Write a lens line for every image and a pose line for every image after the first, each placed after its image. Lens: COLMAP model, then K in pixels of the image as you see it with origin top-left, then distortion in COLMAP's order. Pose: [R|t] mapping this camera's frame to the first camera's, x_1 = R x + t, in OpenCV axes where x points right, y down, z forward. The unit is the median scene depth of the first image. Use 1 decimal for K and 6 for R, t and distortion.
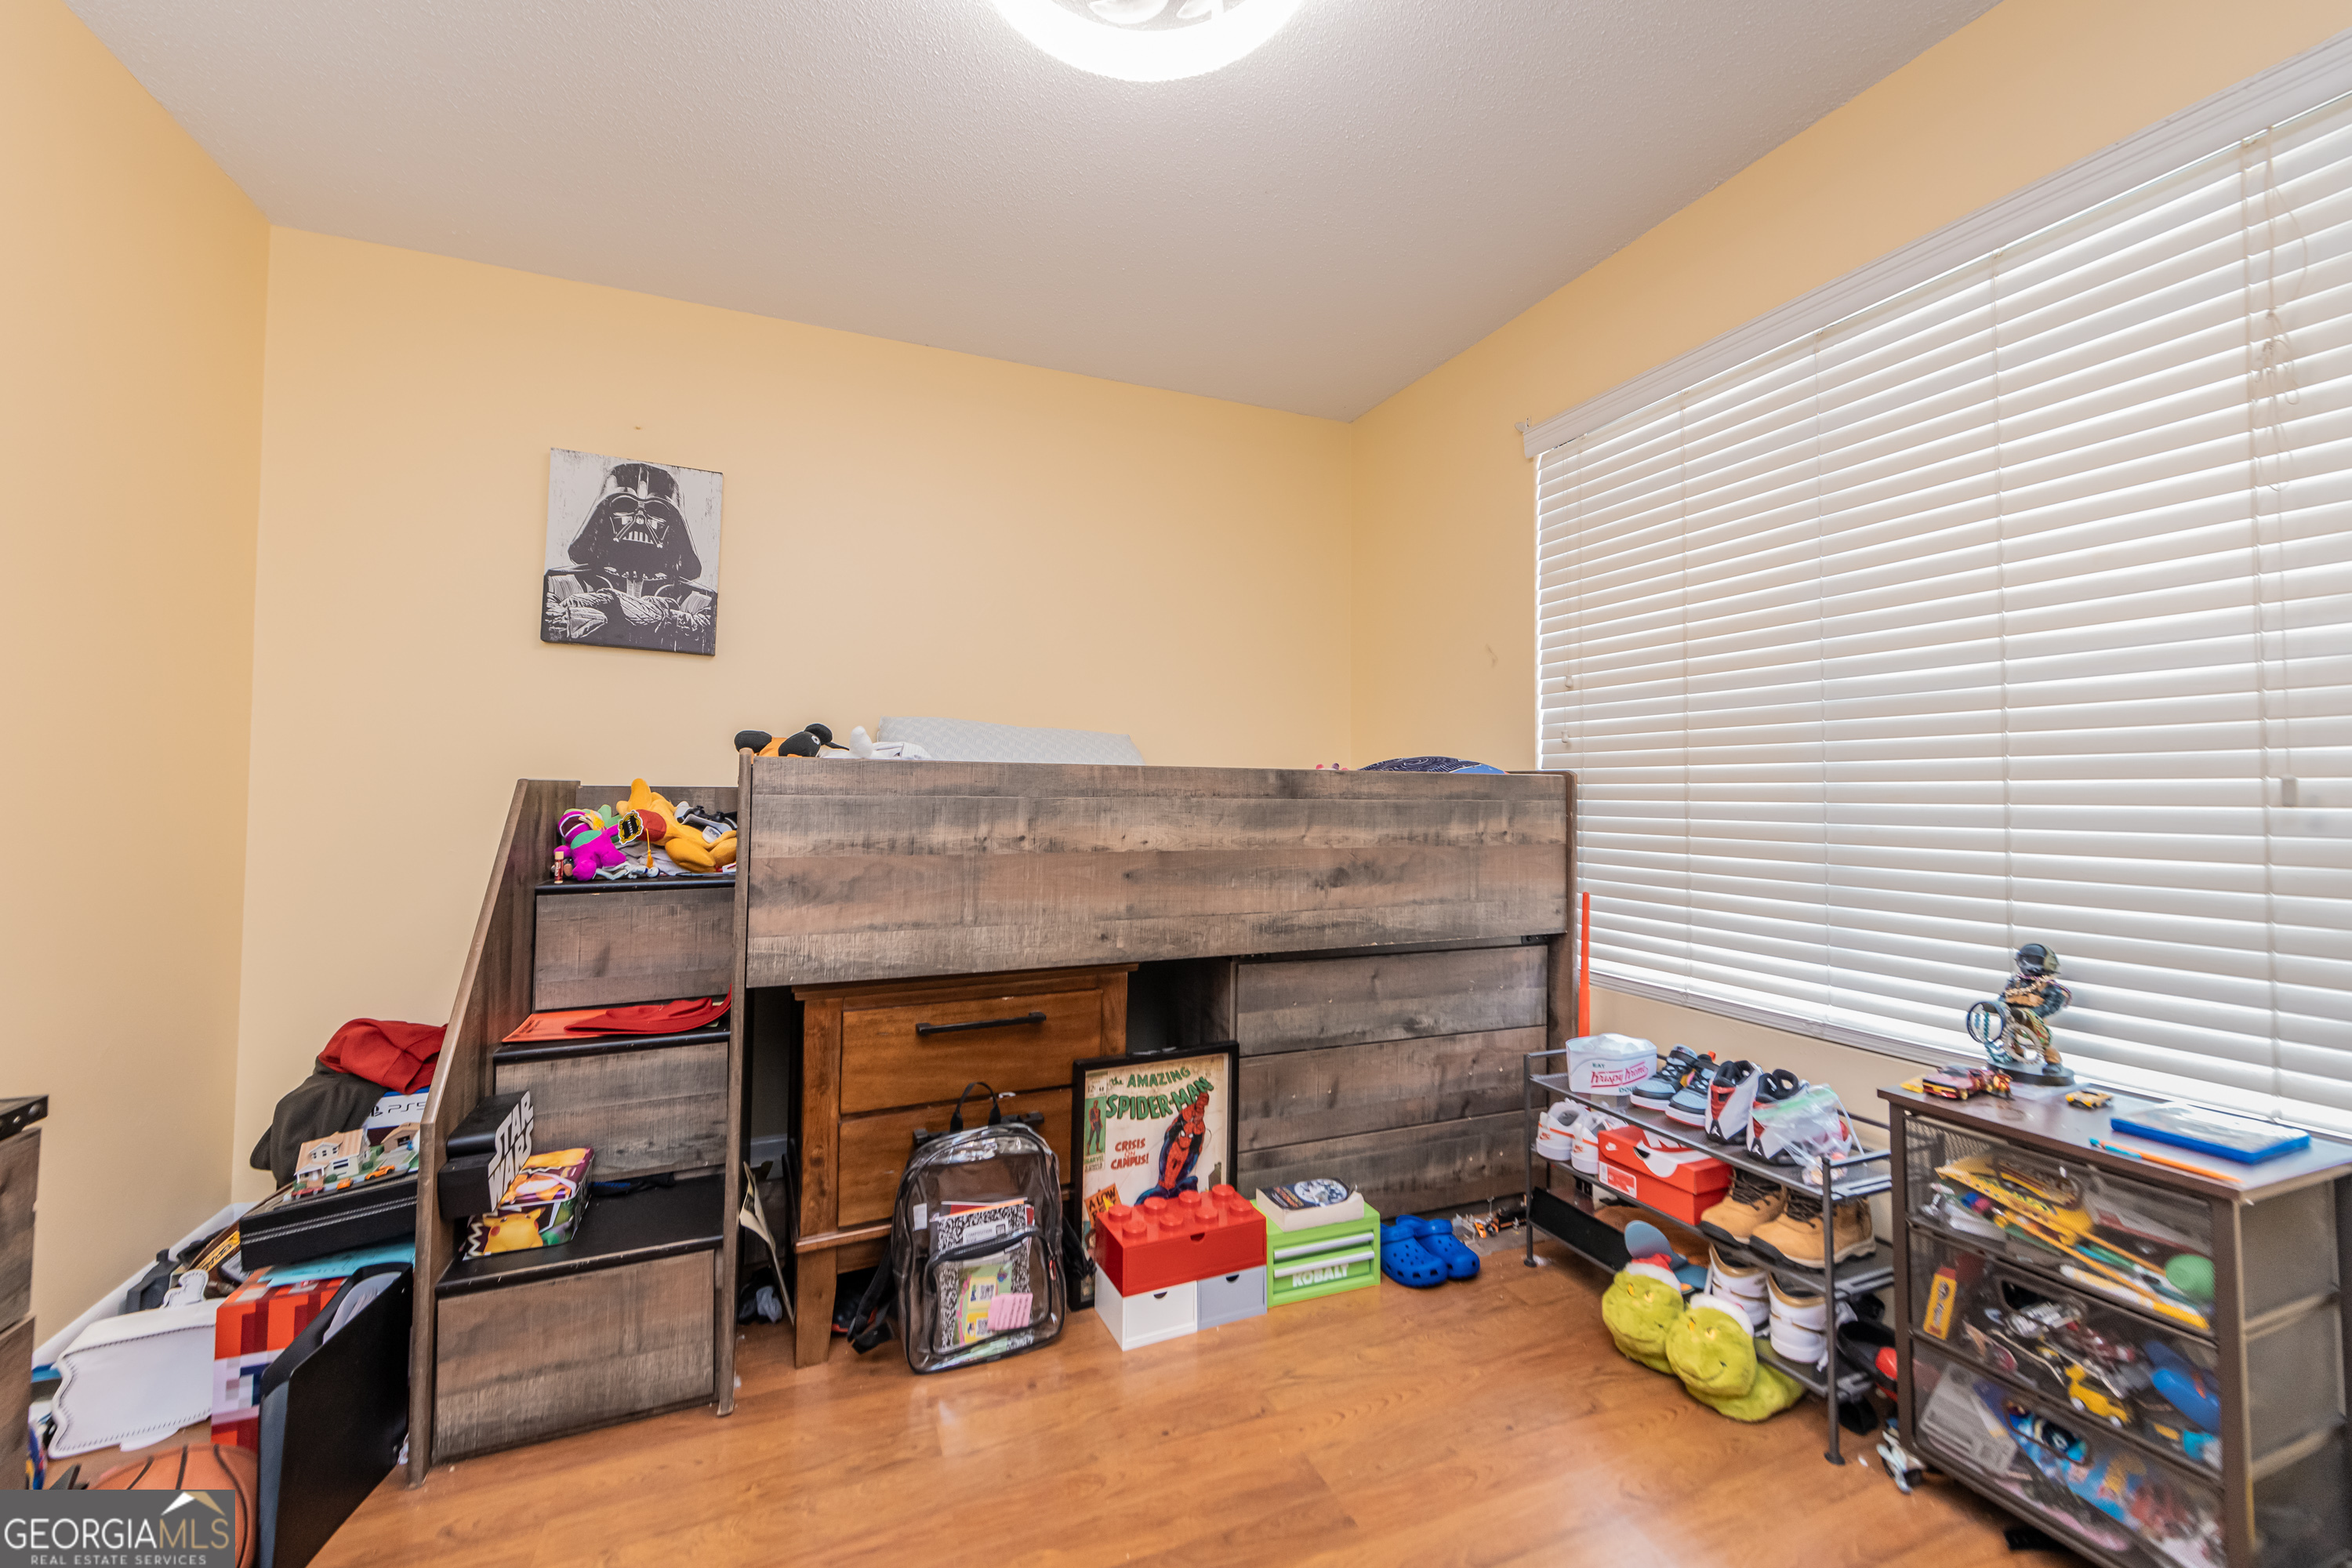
lens RADIAL K [[915.7, 0, 1173.6], [0, 915.7, 761.4], [0, 0, 1]] dist [0.021395, -0.009358]
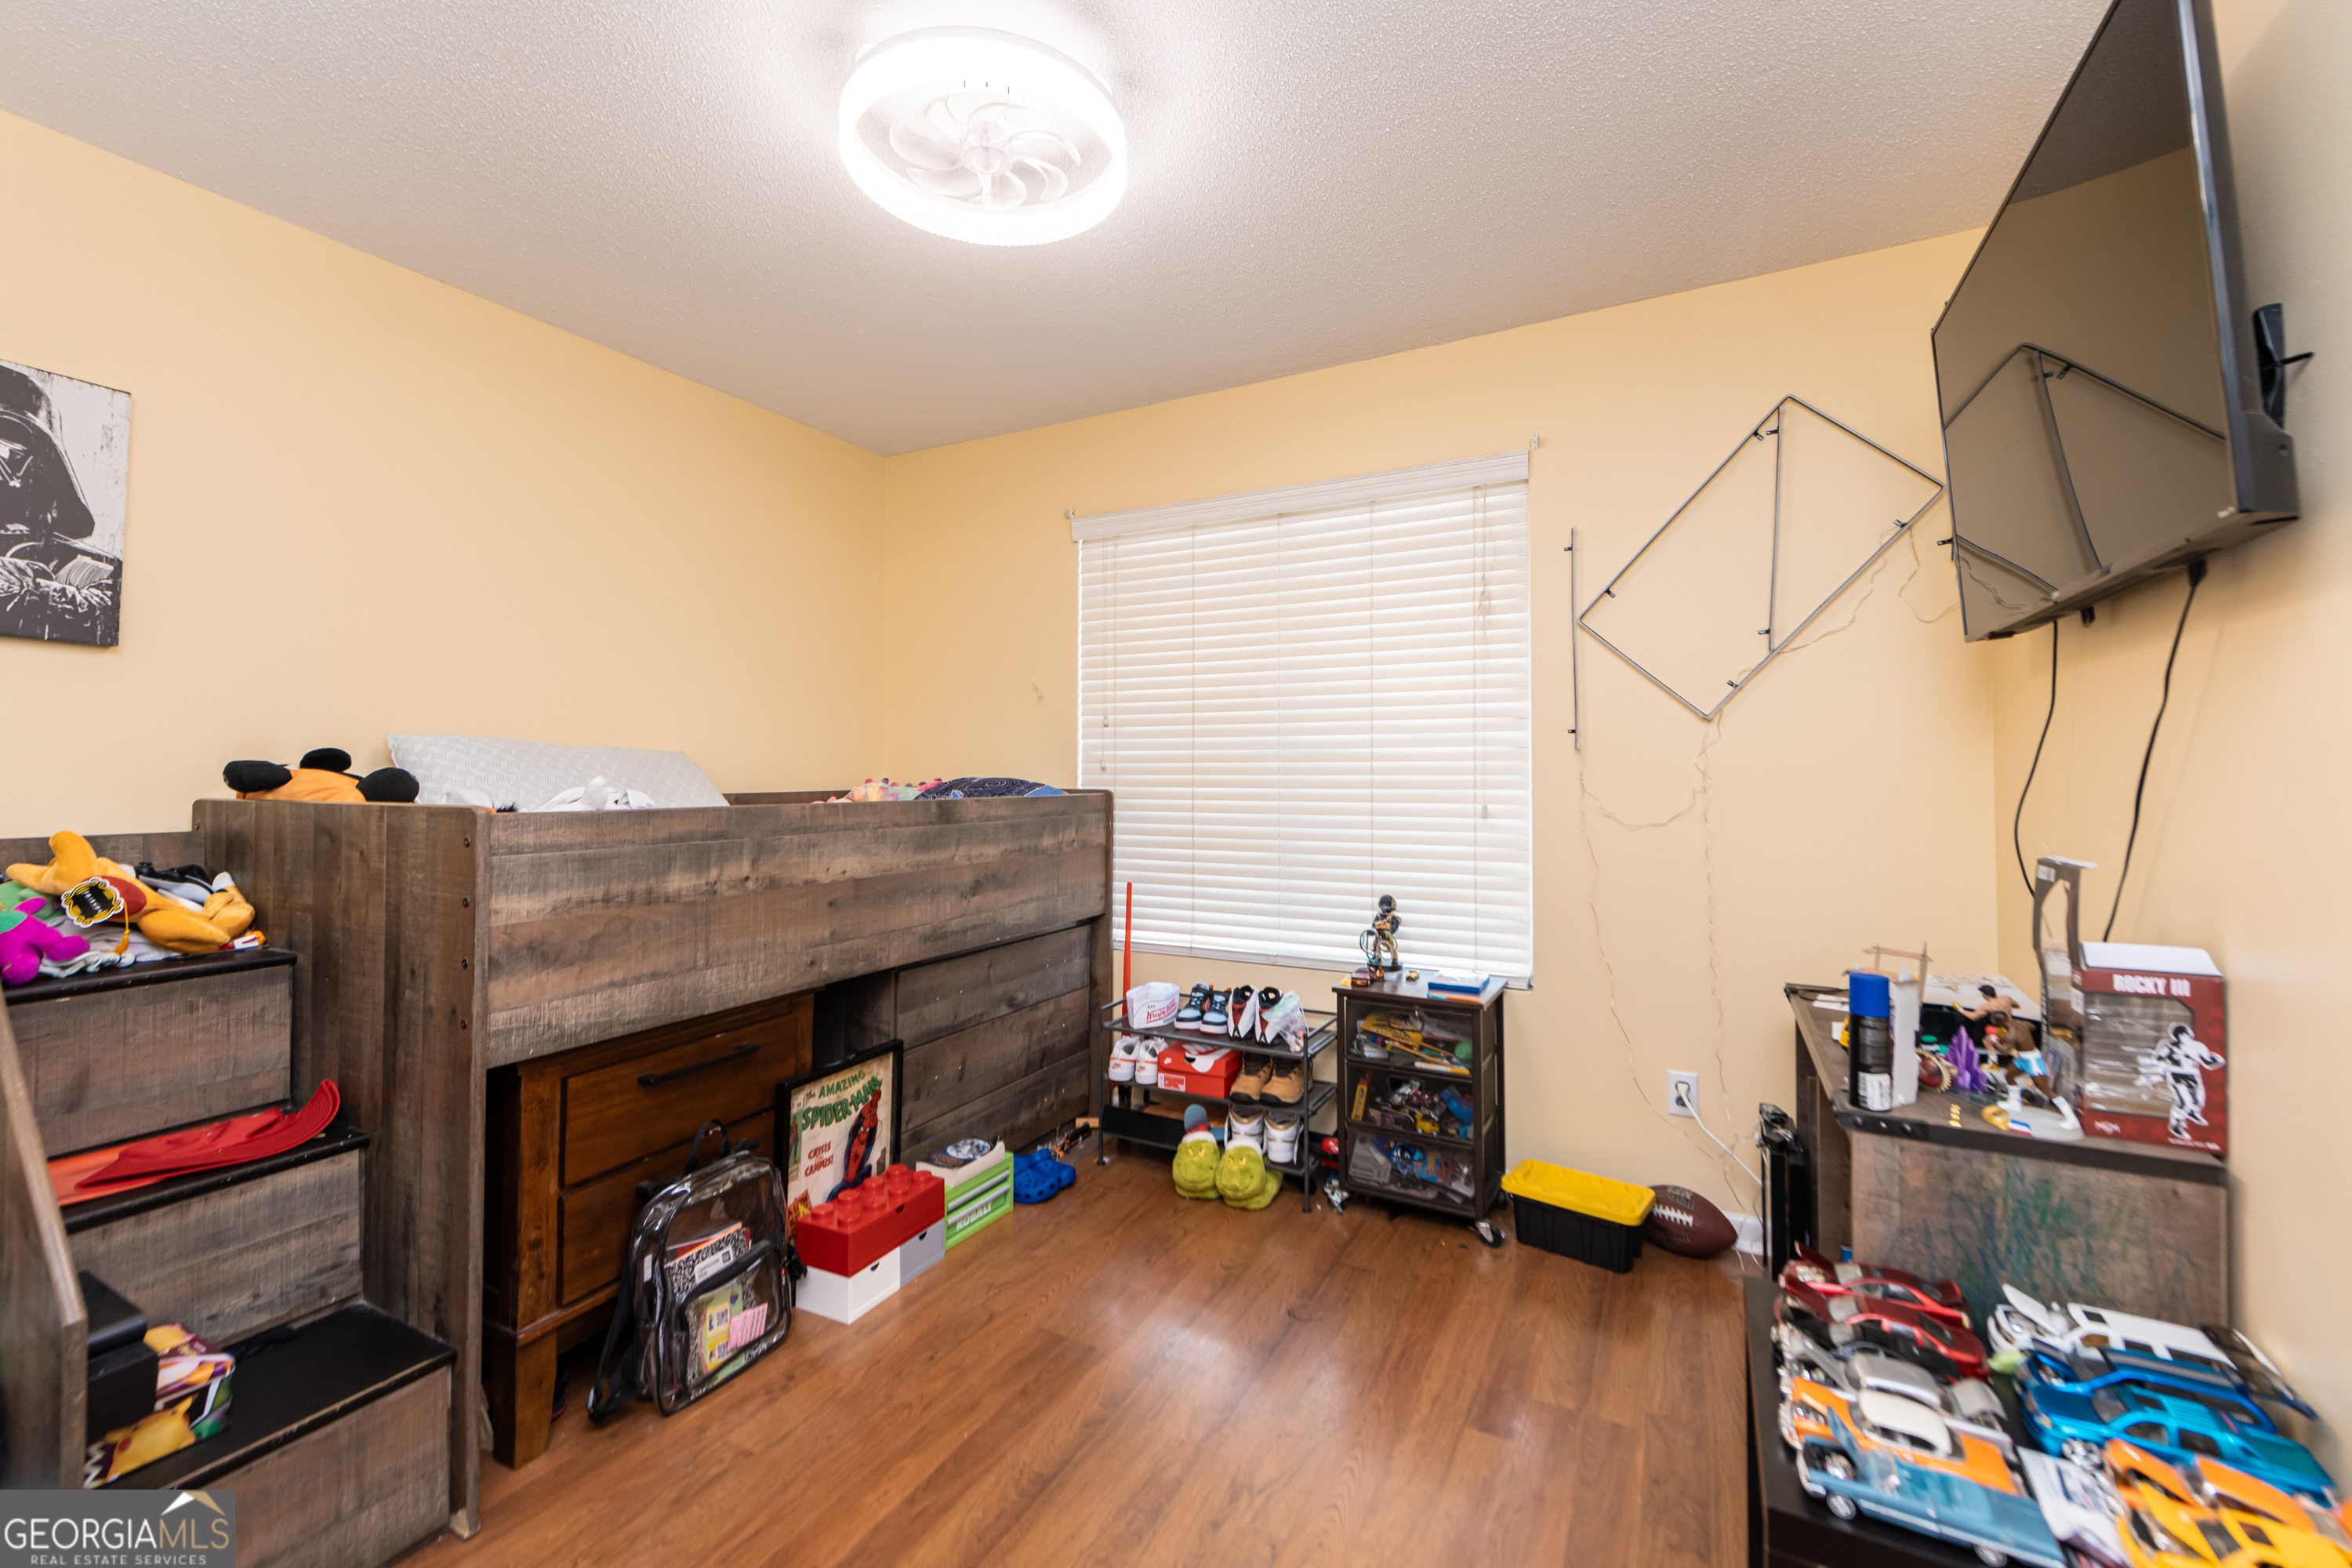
lens RADIAL K [[946.9, 0, 1170.8], [0, 946.9, 761.8], [0, 0, 1]] dist [0.014250, -0.004691]
pose [[0.772845, -0.000384, 0.634595, -0.473712], [-0.015880, 0.999675, 0.019945, -0.076687], [-0.634396, -0.025492, 0.772587, -0.129416]]
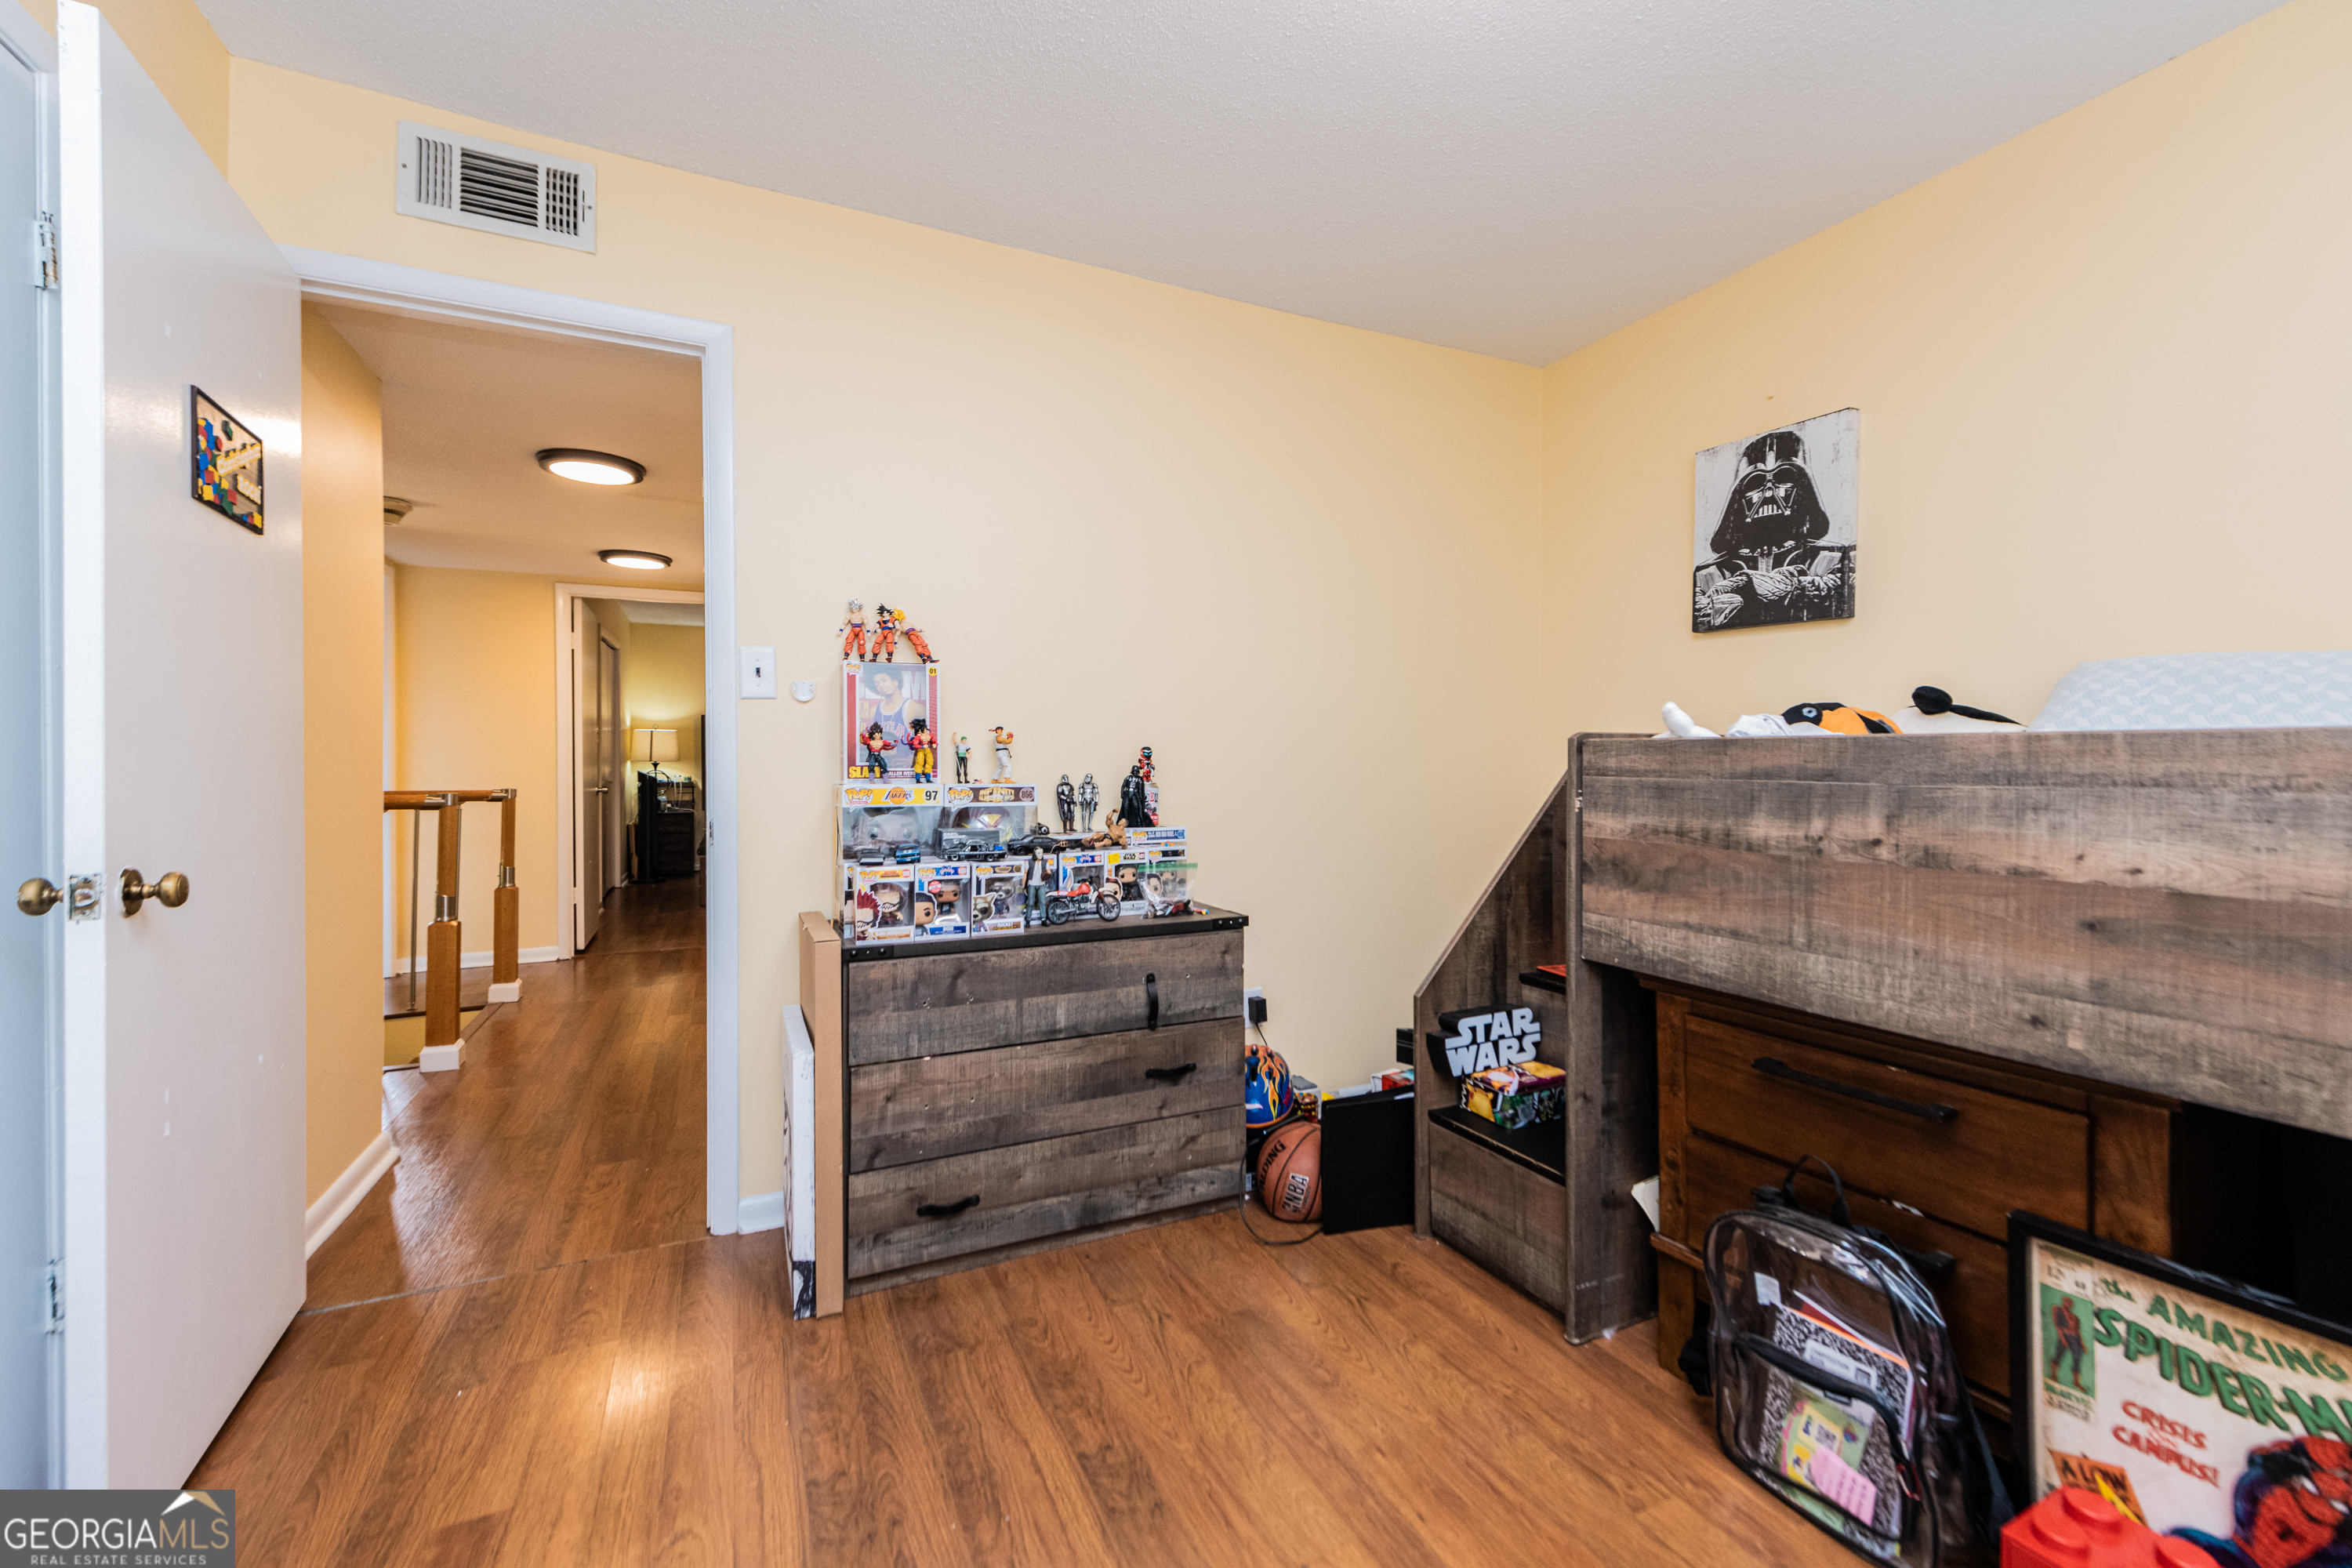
lens RADIAL K [[946.9, 0, 1170.8], [0, 946.9, 761.8], [0, 0, 1]] dist [0.014250, -0.004691]
pose [[0.047624, -0.004738, -0.998854, 0.533826], [0.030878, 0.999518, -0.003269, 0.008126], [0.998388, -0.030687, 0.047747, 0.426423]]
